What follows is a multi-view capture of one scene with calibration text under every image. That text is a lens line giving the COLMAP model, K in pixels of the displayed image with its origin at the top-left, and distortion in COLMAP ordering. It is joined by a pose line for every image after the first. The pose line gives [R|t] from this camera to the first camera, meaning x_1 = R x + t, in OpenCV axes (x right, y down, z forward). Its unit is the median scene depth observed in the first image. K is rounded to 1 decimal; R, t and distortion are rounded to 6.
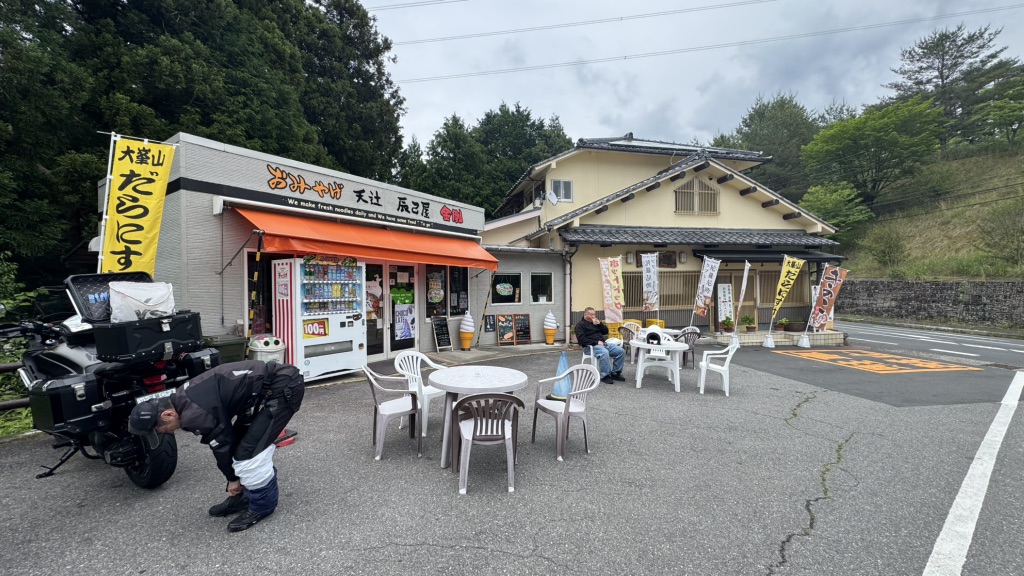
lens RADIAL K [[404.7, 0, 511.7], [0, 404.7, 288.7], [0, 0, 1]] dist [-0.003061, -0.000239]
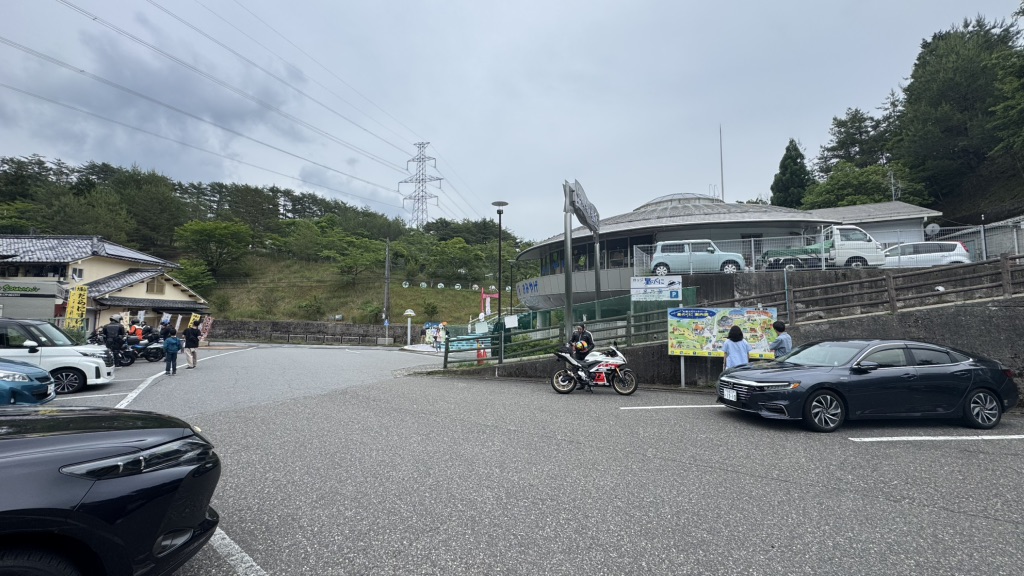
lens RADIAL K [[404.7, 0, 511.7], [0, 404.7, 288.7], [0, 0, 1]] dist [-0.003061, -0.000239]
pose [[0.186943, 0.084475, 0.978732, -2.060847], [-0.001244, 0.996315, -0.085755, -0.012857], [-0.982370, 0.014814, 0.186359, -2.098391]]
